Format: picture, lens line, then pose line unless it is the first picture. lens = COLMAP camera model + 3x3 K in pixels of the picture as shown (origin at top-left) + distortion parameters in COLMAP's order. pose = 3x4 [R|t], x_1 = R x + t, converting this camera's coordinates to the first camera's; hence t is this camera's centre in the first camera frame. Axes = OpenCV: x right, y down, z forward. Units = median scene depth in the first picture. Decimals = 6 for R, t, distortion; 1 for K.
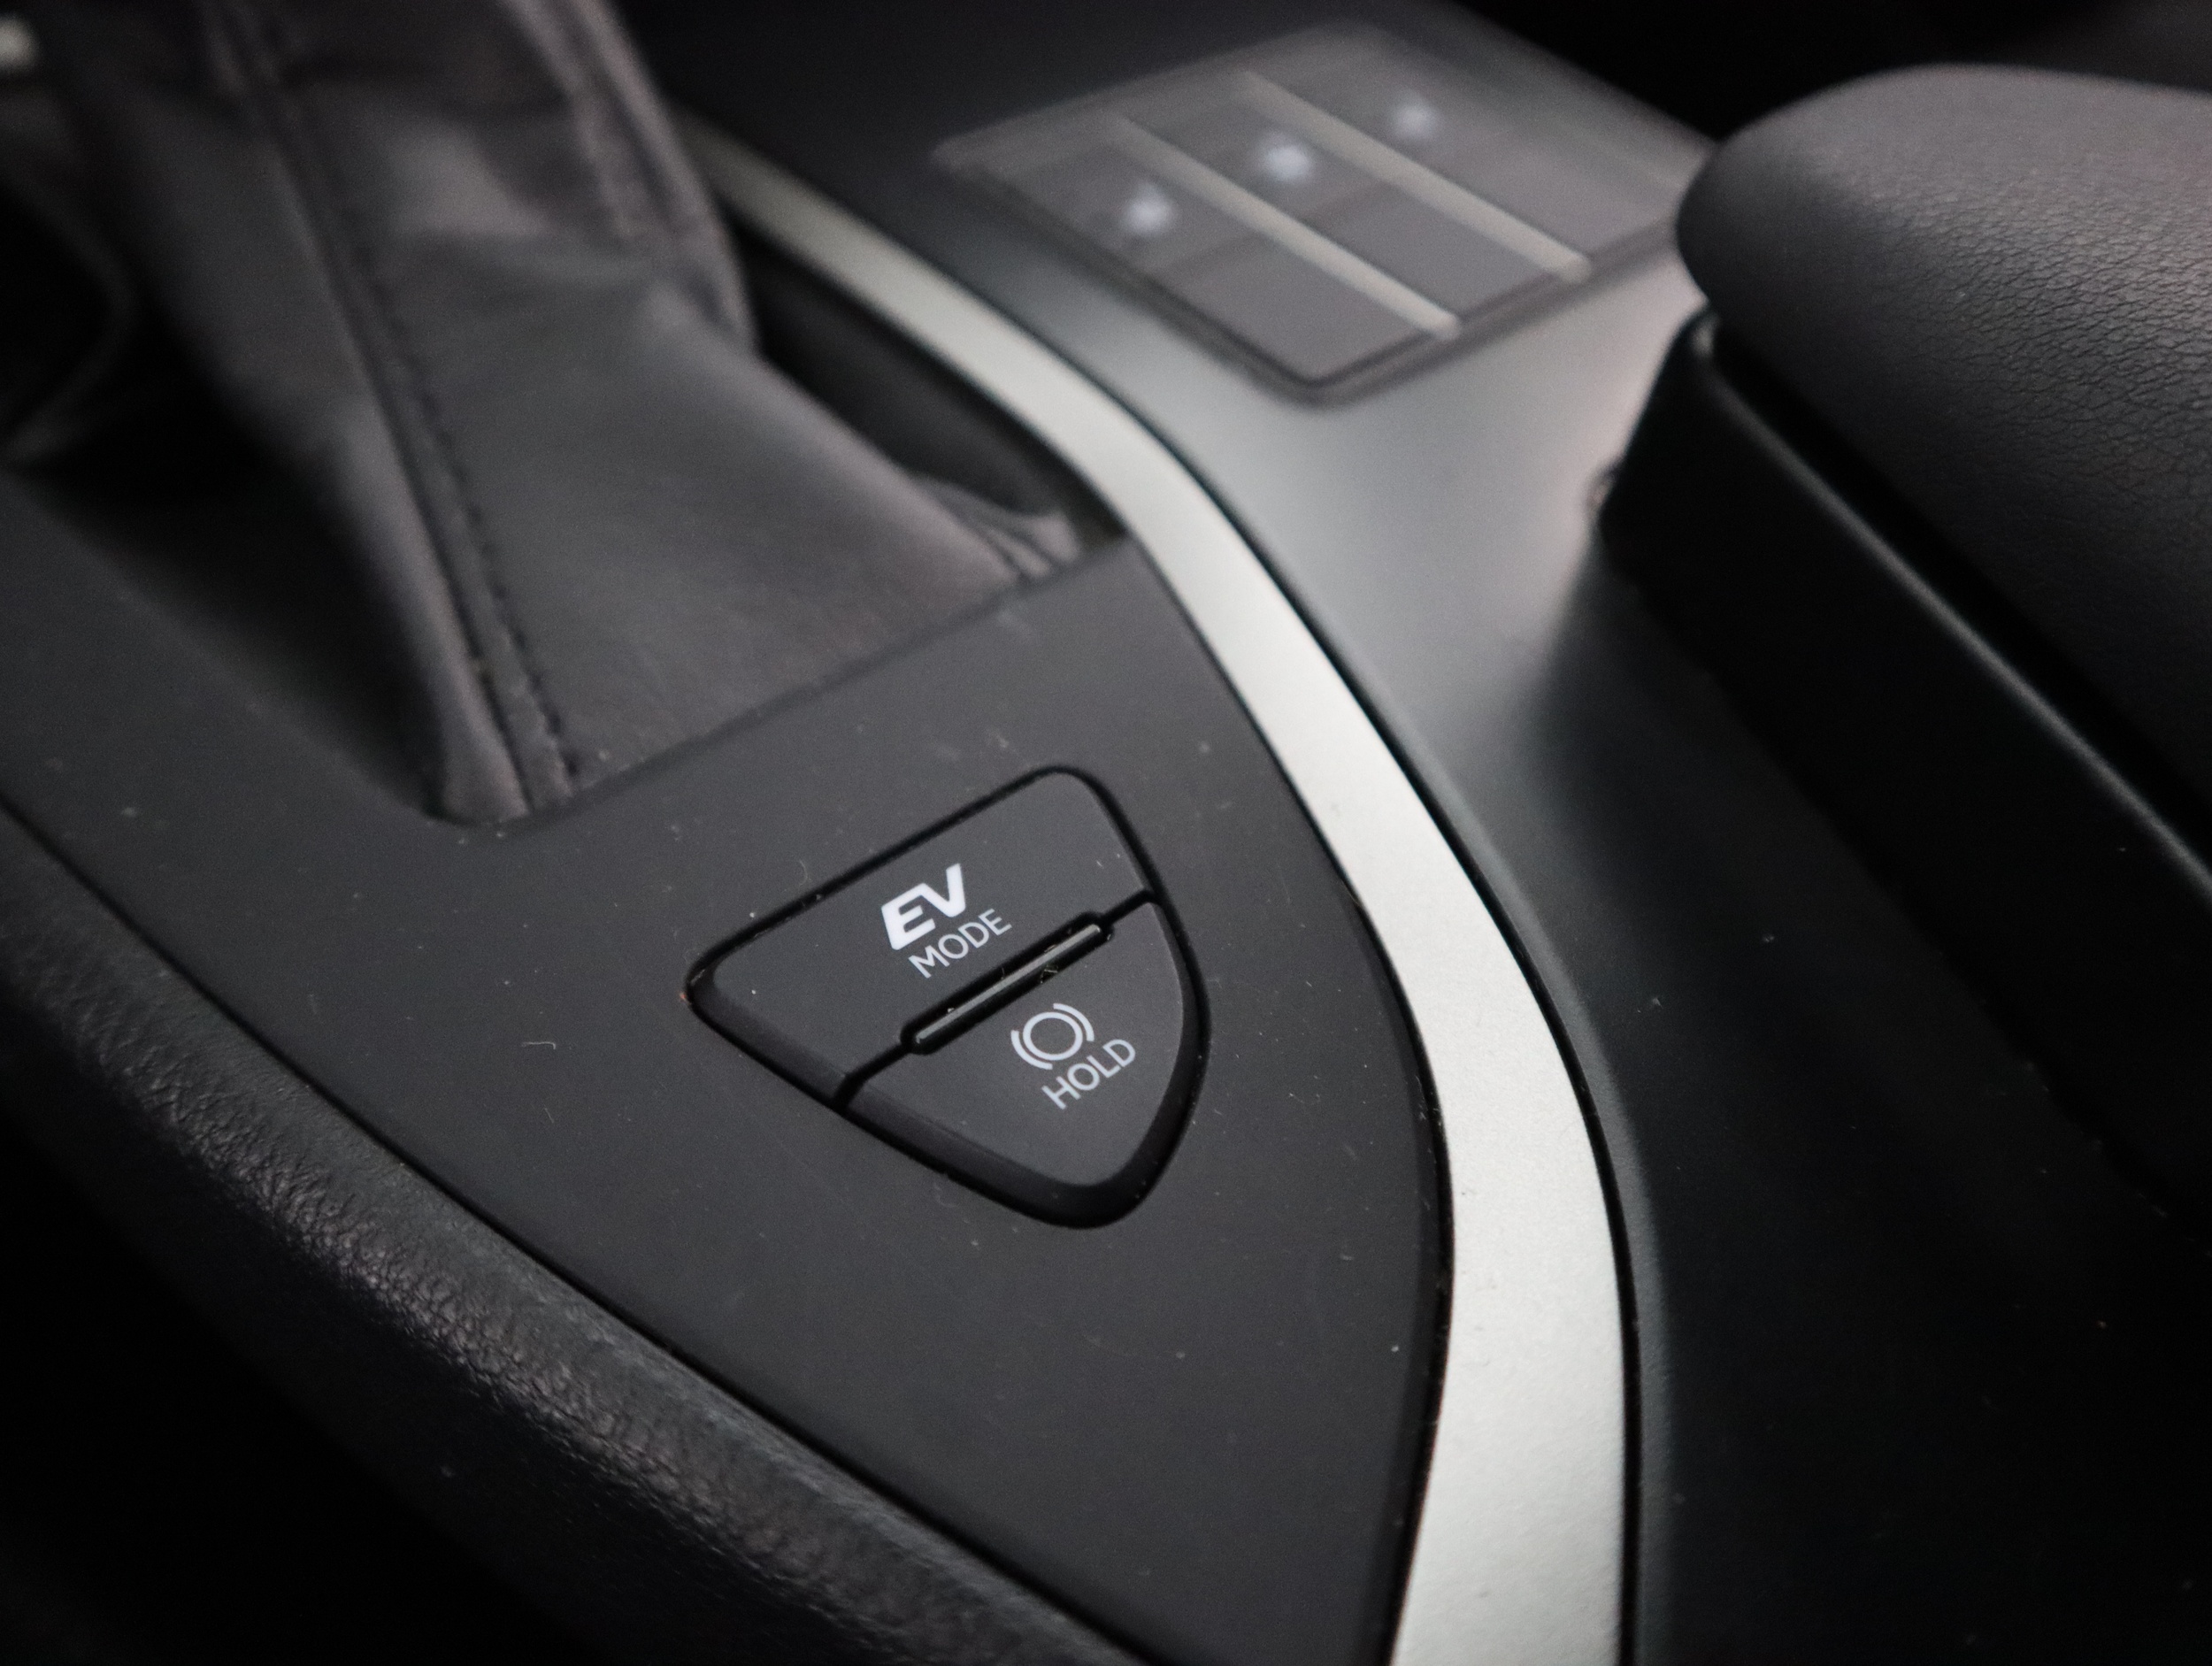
lens RADIAL K [[1742.2, 0, 1106.0], [0, 1742.2, 833.0], [0, 0, 1]] dist [-0.145027, 0.135449]
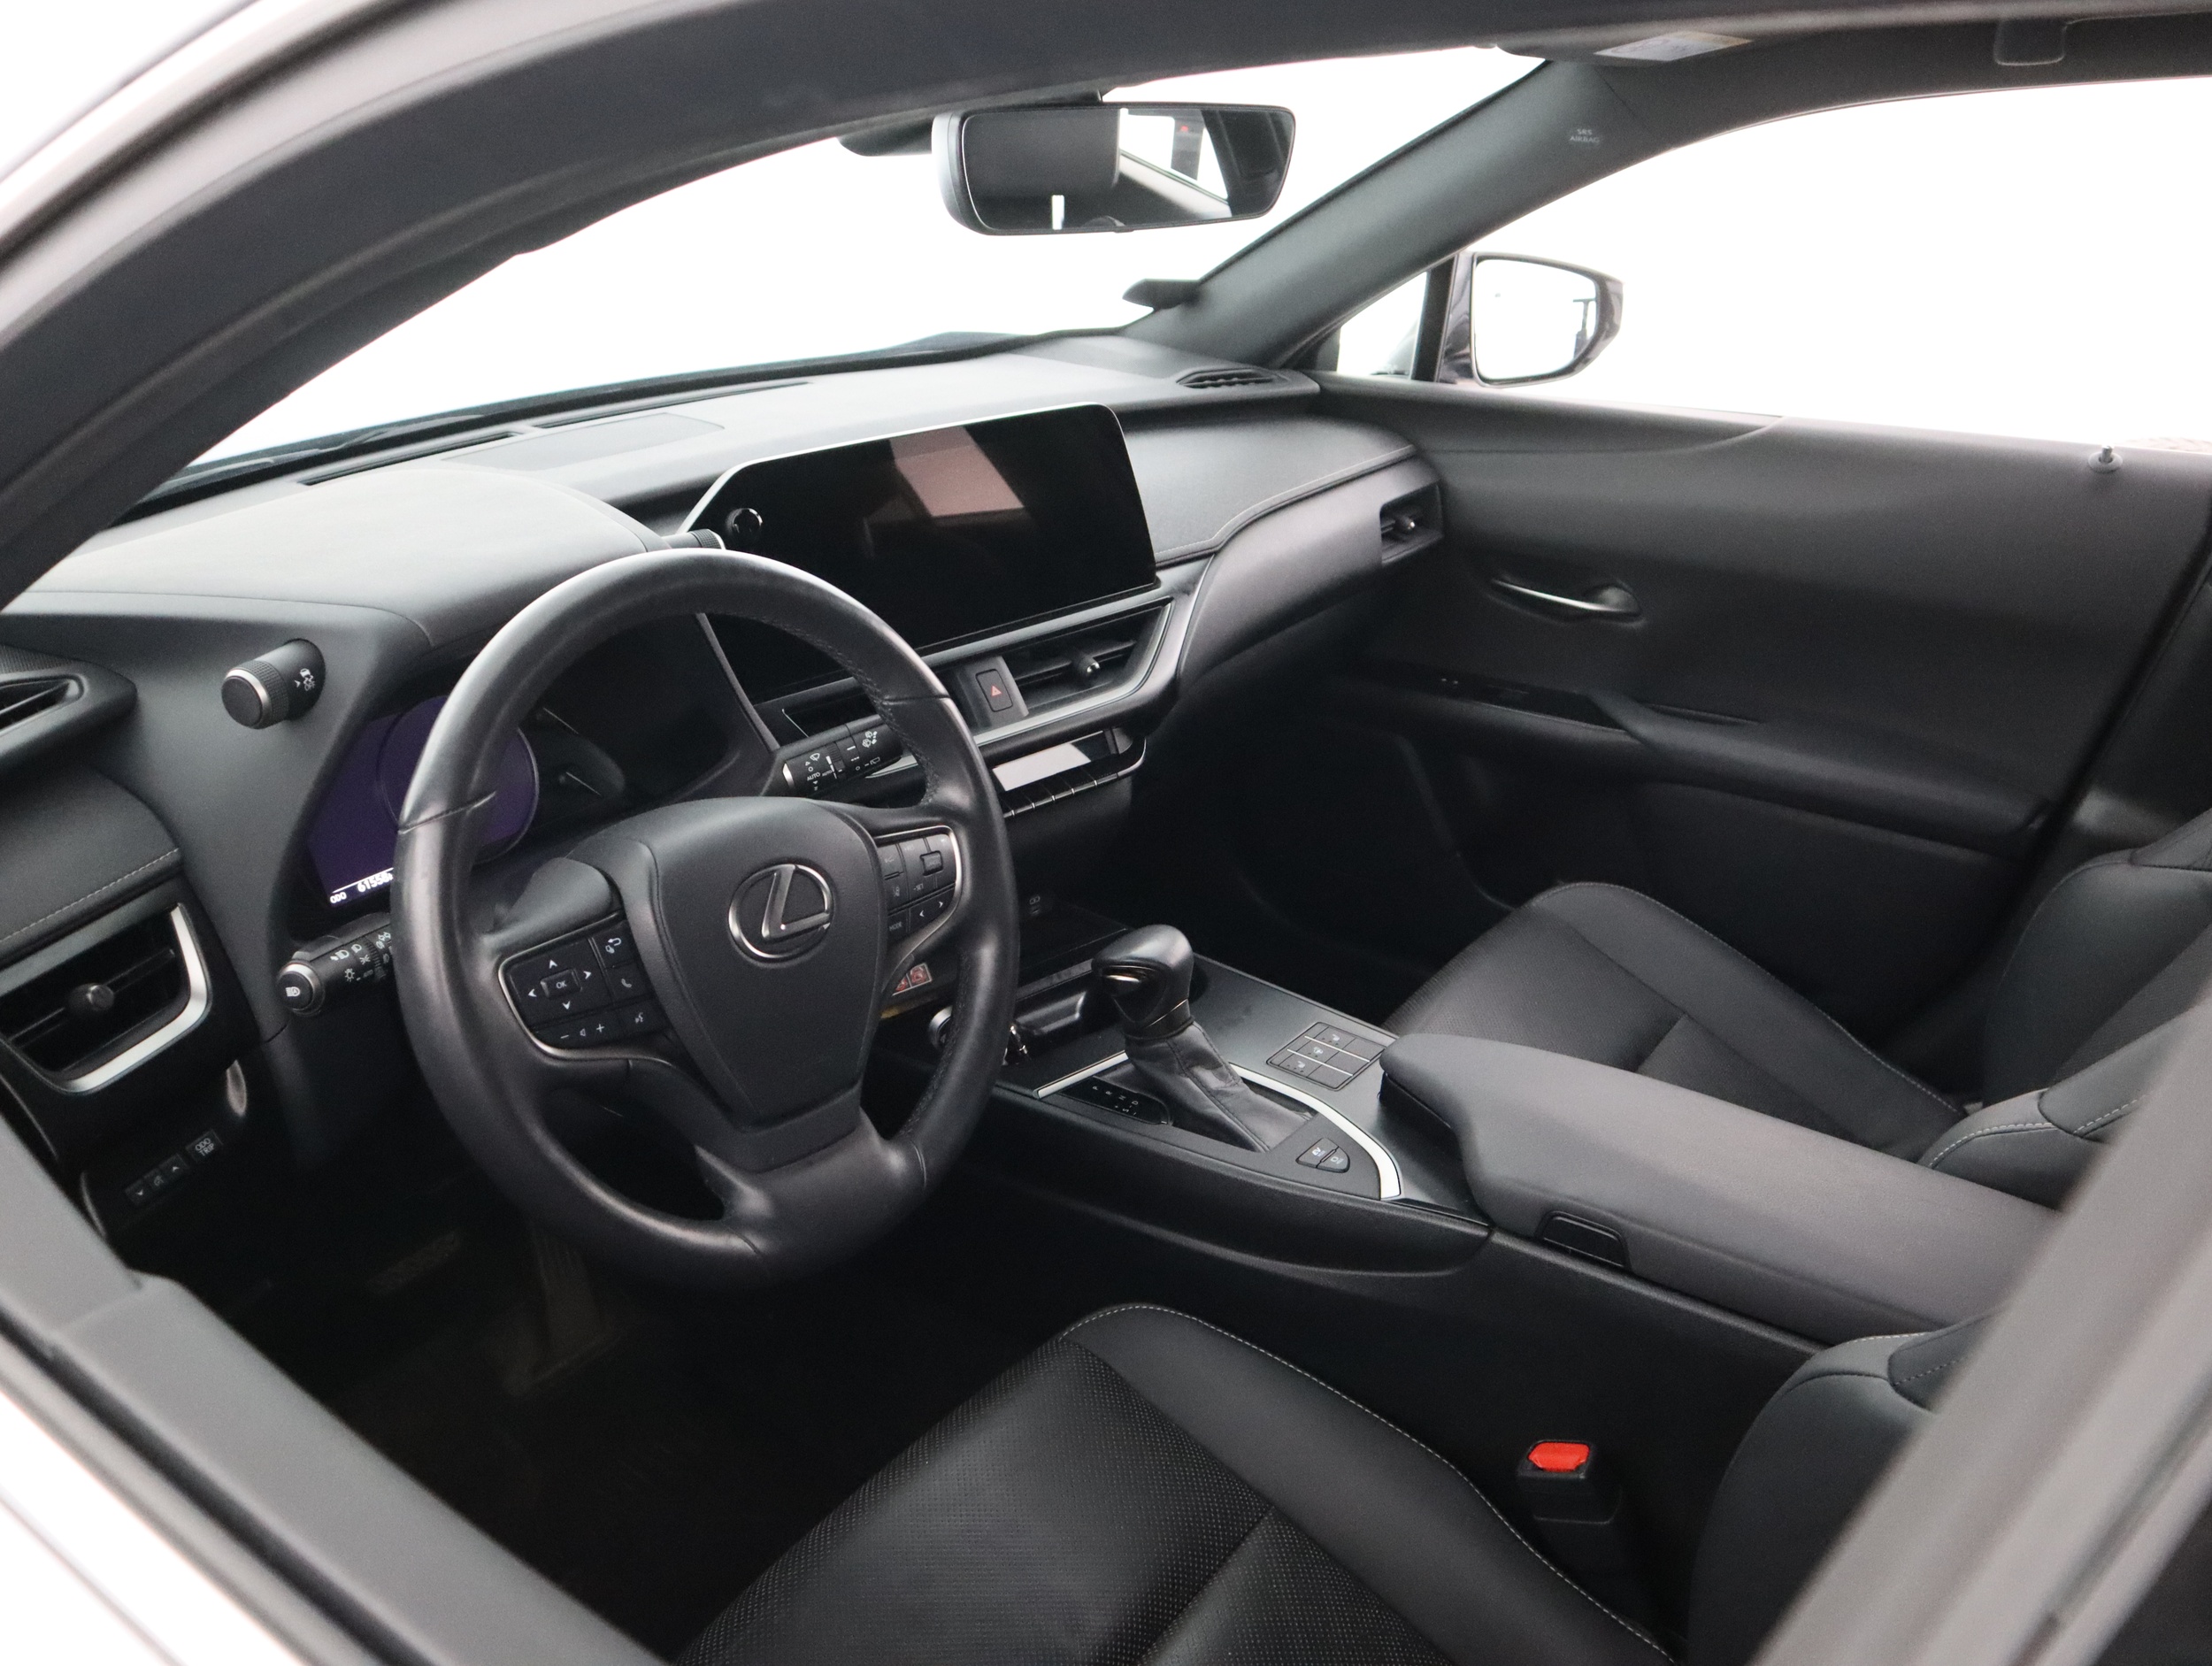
lens RADIAL K [[1742.2, 0, 1106.0], [0, 1742.2, 833.0], [0, 0, 1]] dist [-0.145027, 0.135449]
pose [[0.982366, -0.148317, 0.113837, -1.810391], [0.180289, 0.912732, -0.366627, 1.512107], [-0.049526, 0.380686, 0.923377, -7.325974]]
